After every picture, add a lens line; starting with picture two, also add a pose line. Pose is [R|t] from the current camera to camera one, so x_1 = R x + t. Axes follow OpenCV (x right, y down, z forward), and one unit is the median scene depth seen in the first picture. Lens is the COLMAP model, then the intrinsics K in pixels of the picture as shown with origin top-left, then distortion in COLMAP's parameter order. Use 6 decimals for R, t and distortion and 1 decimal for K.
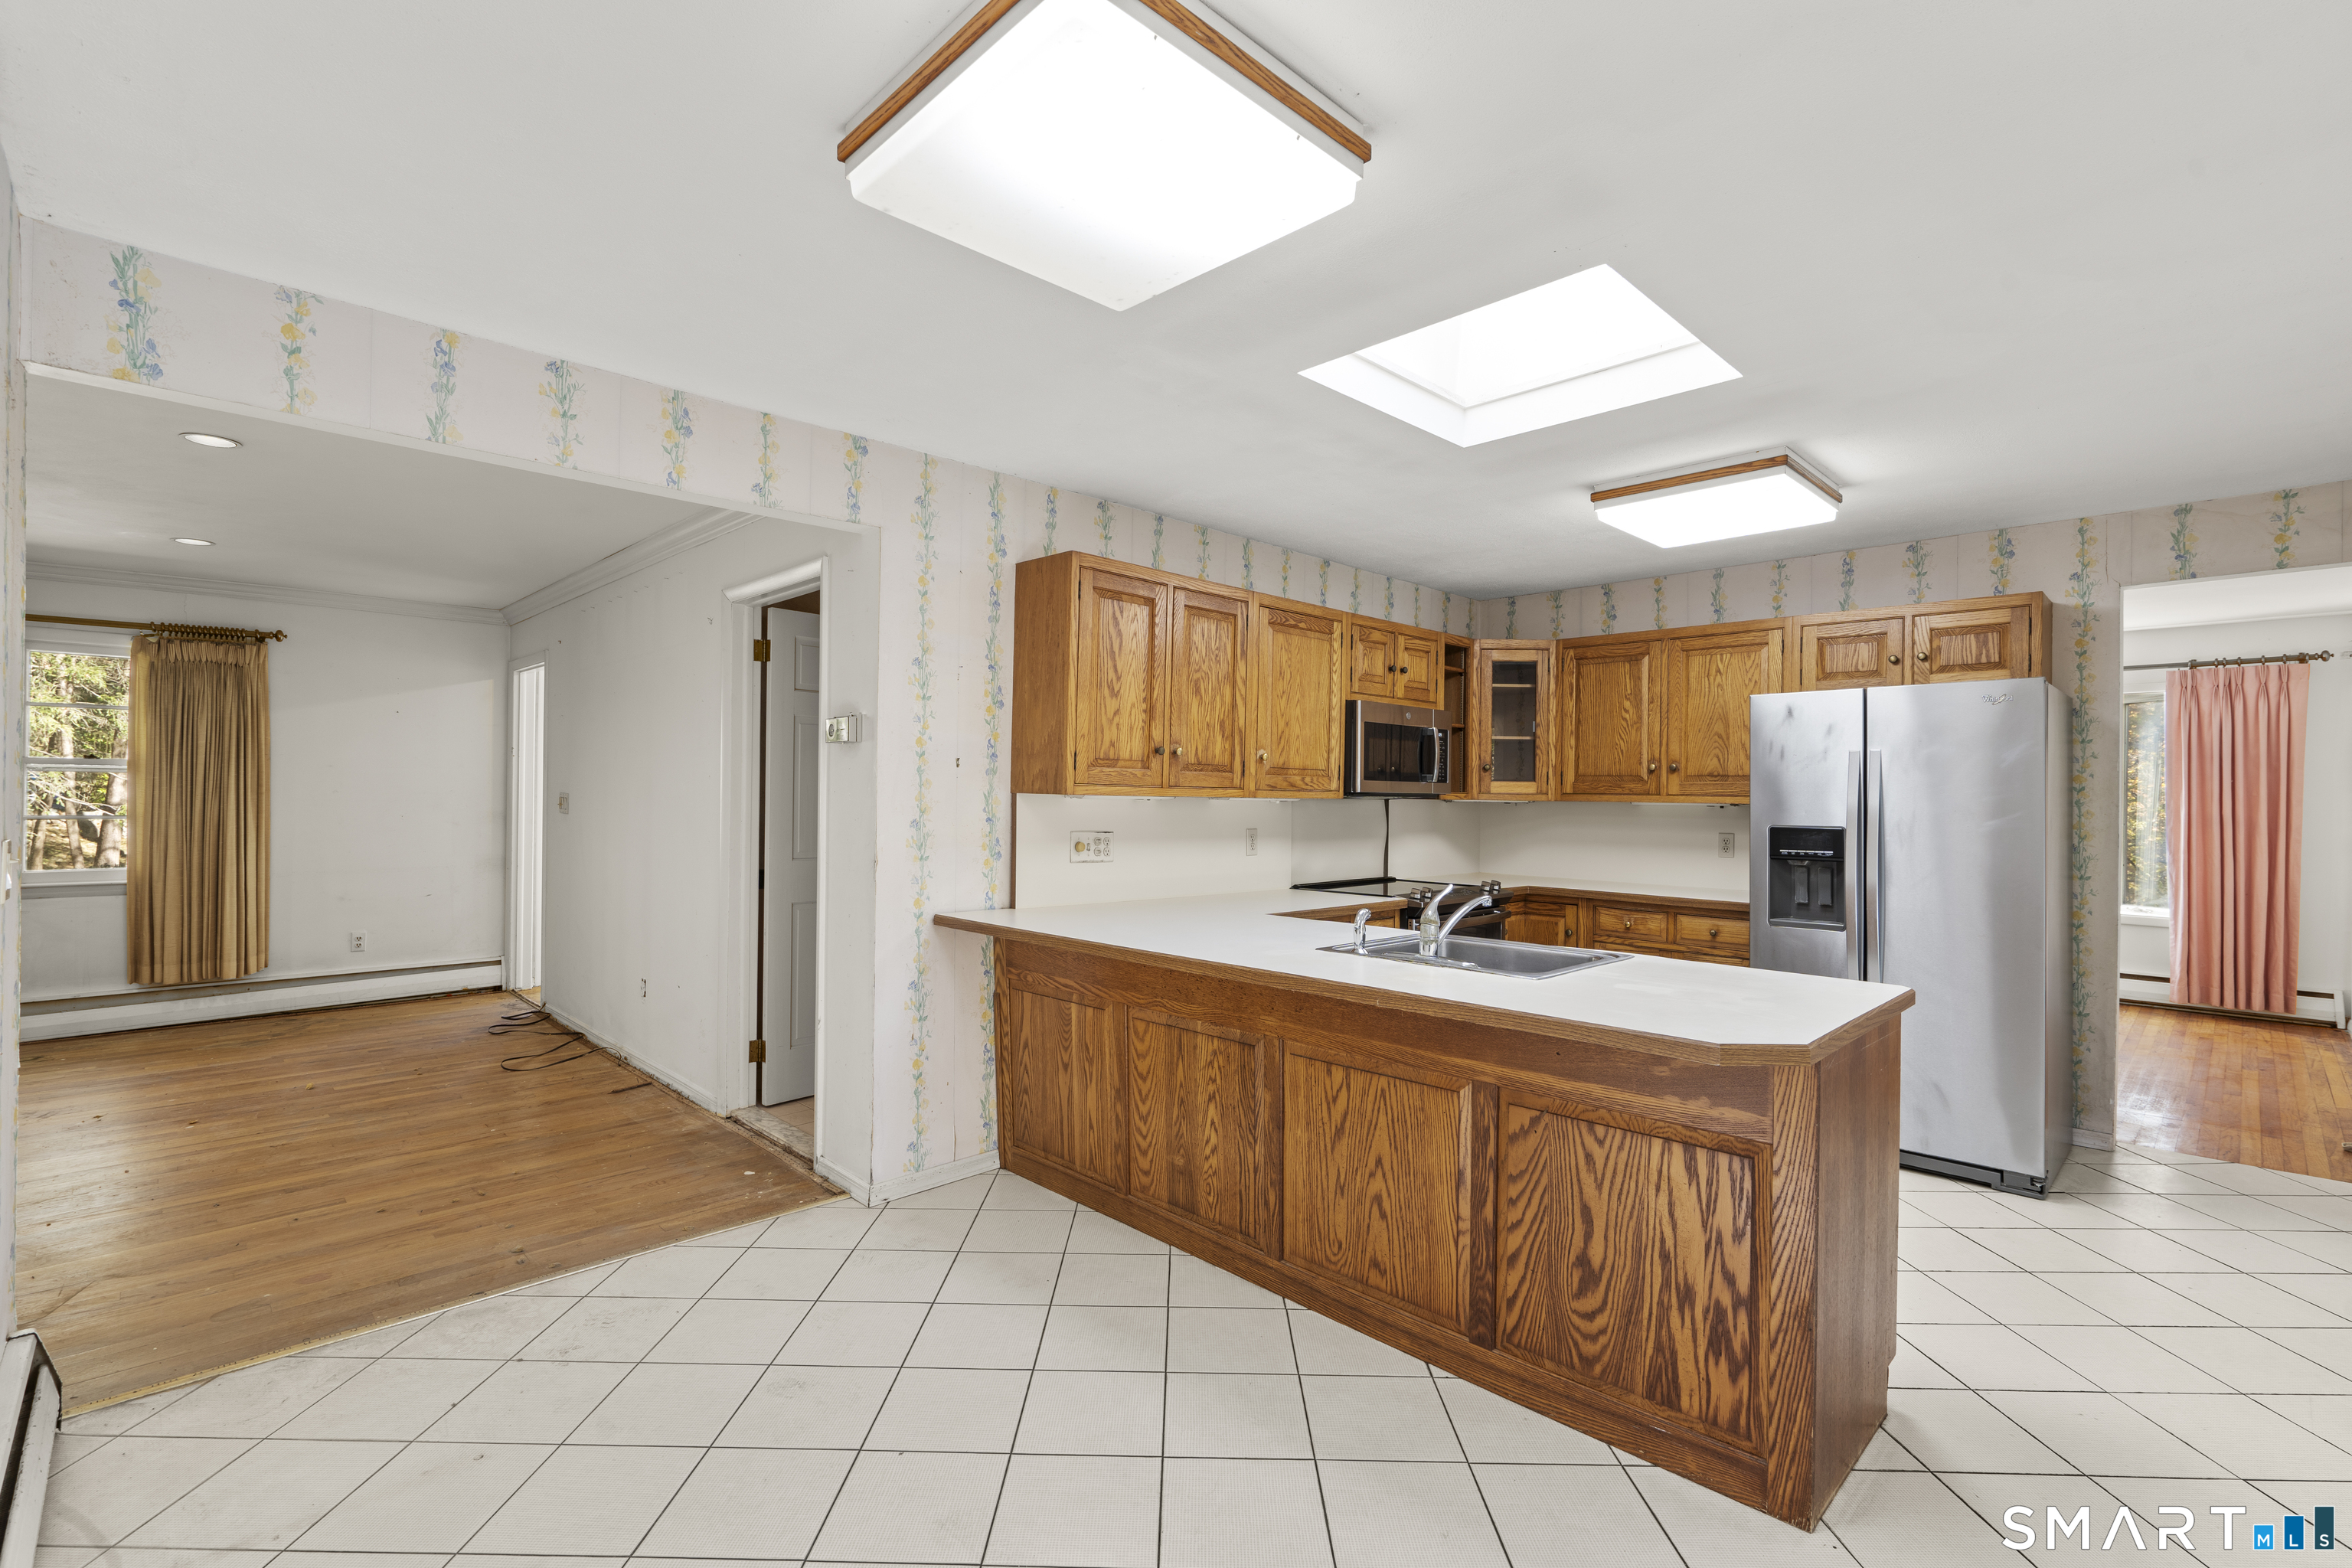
lens RADIAL K [[1060.7, 0, 1170.5], [0, 1060.7, 789.8], [0, 0, 1]] dist [0.000218, 0.000710]
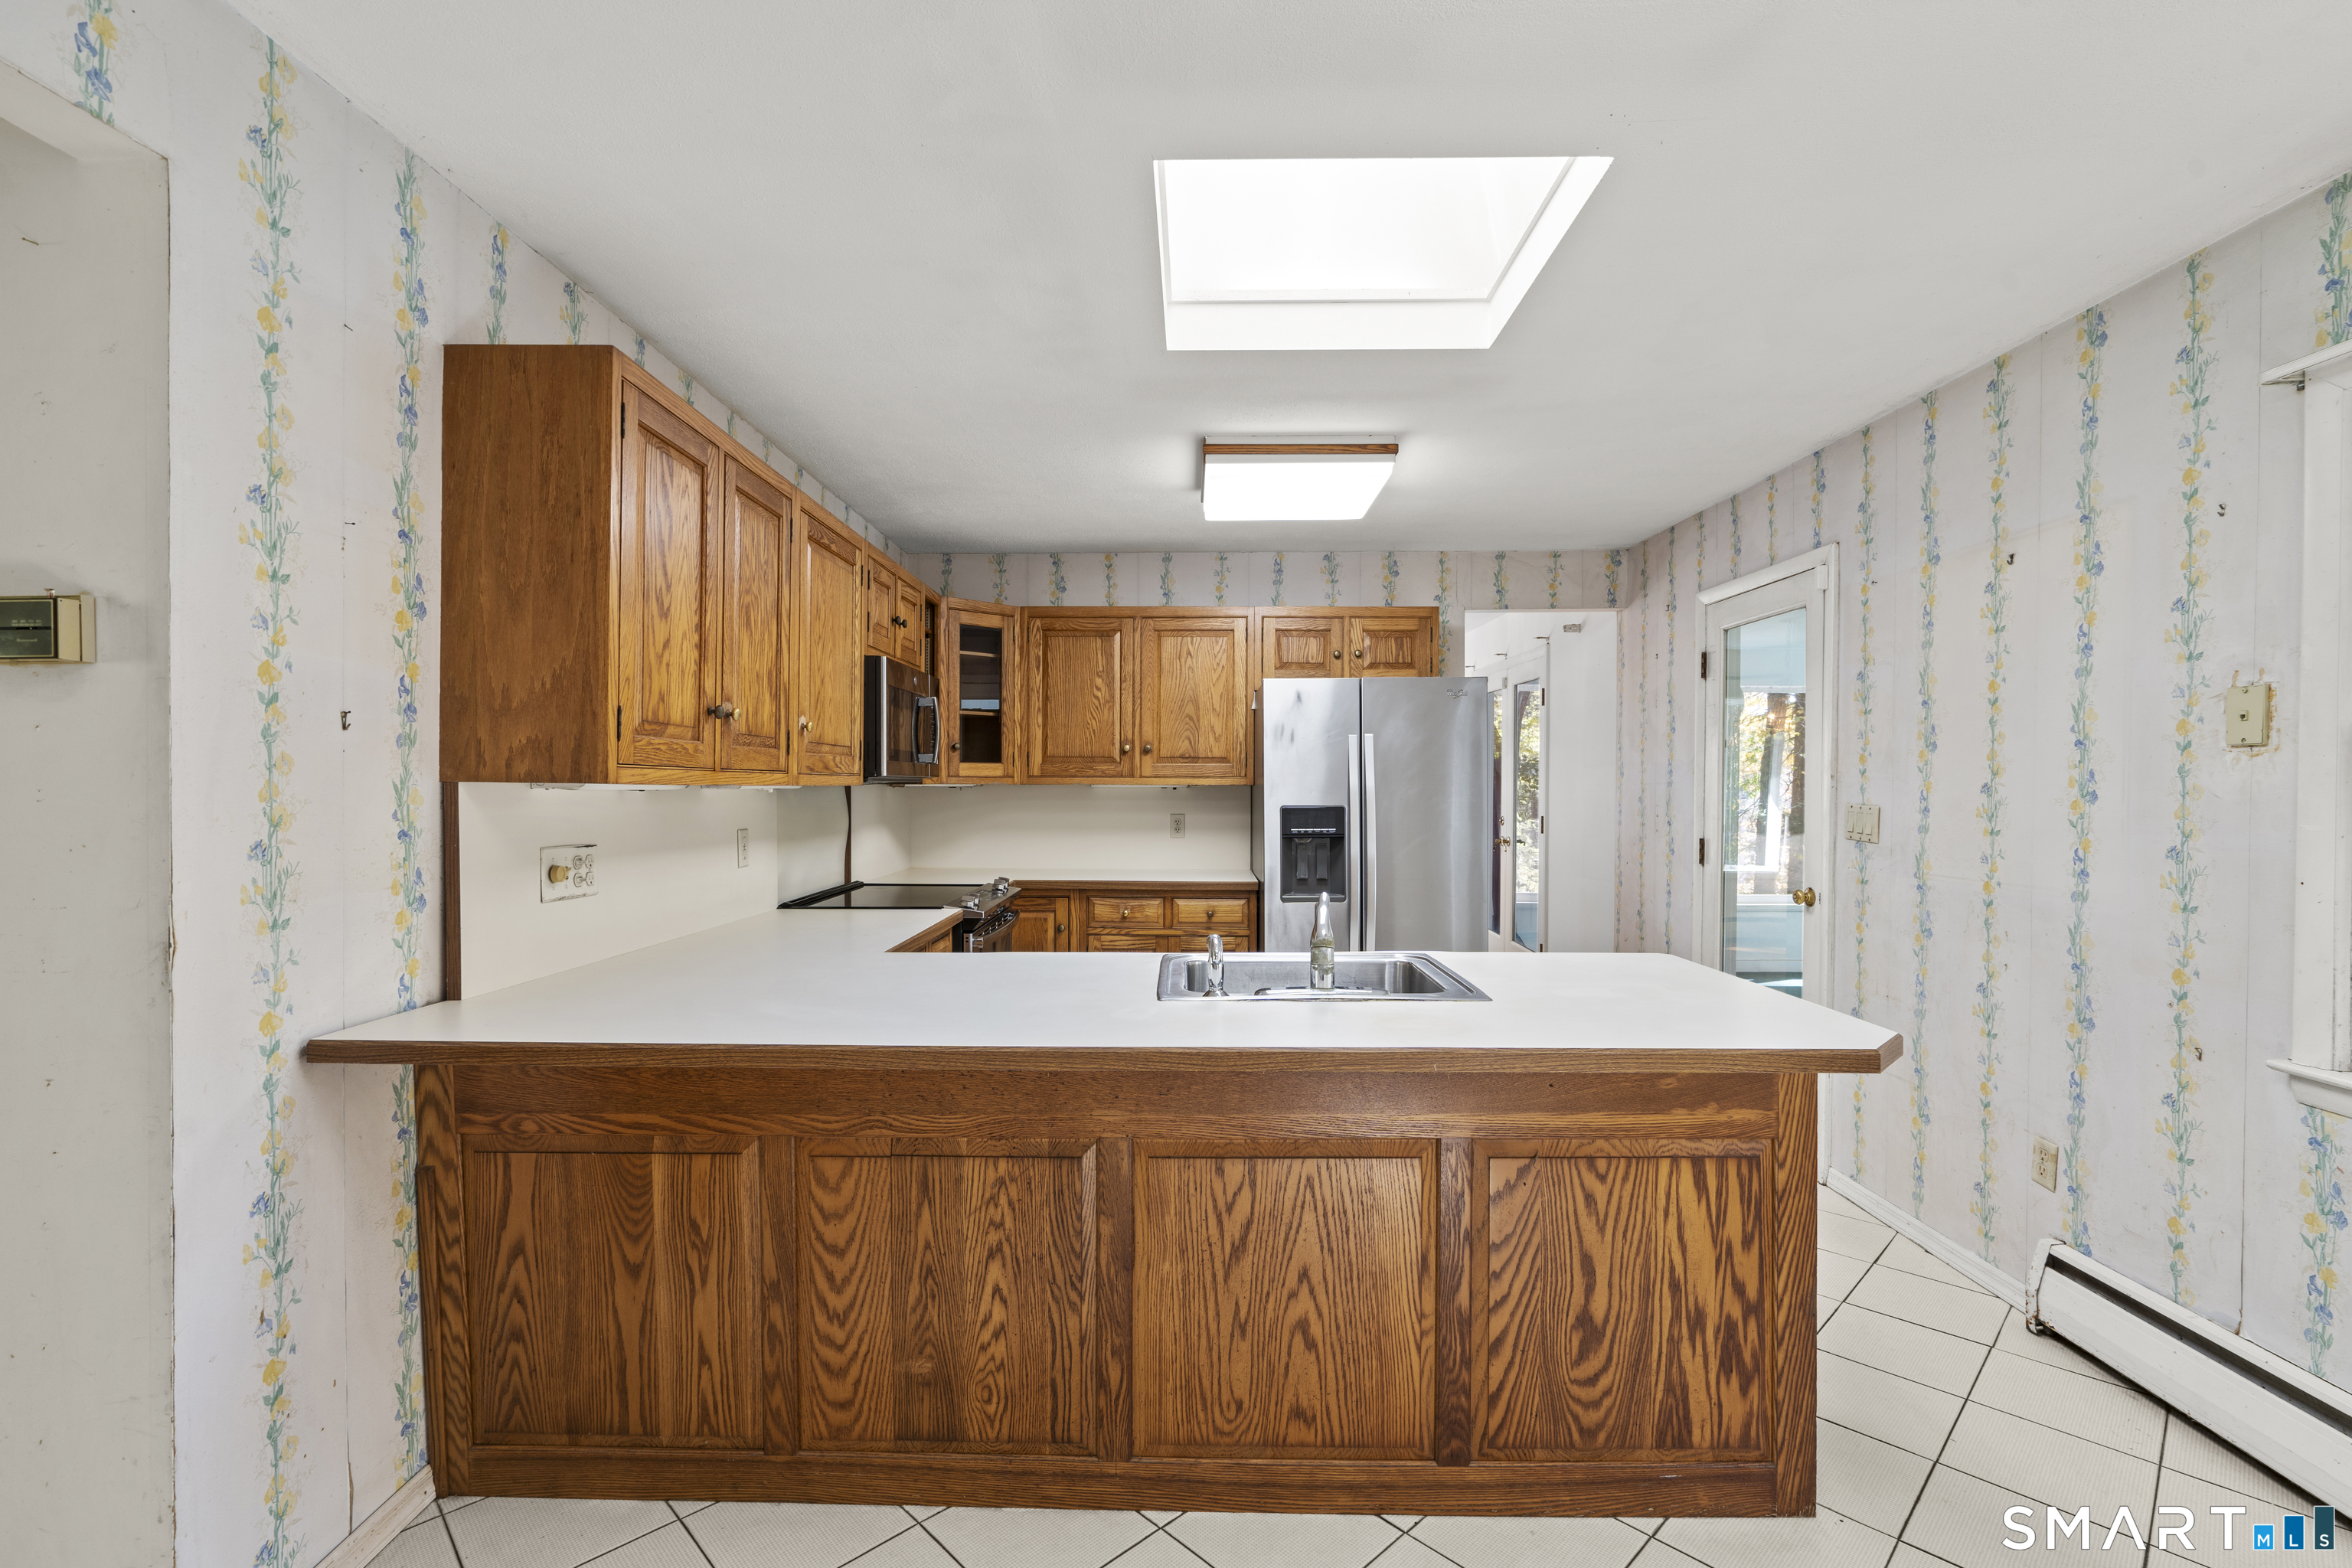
lens RADIAL K [[1060.7, 0, 1170.5], [0, 1060.7, 789.8], [0, 0, 1]] dist [0.000218, 0.000710]
pose [[0.708049, -0.015267, 0.705998, -0.284393], [0.002990, 0.999822, 0.018621, -0.001865], [-0.706157, -0.011074, 0.707969, 0.399459]]
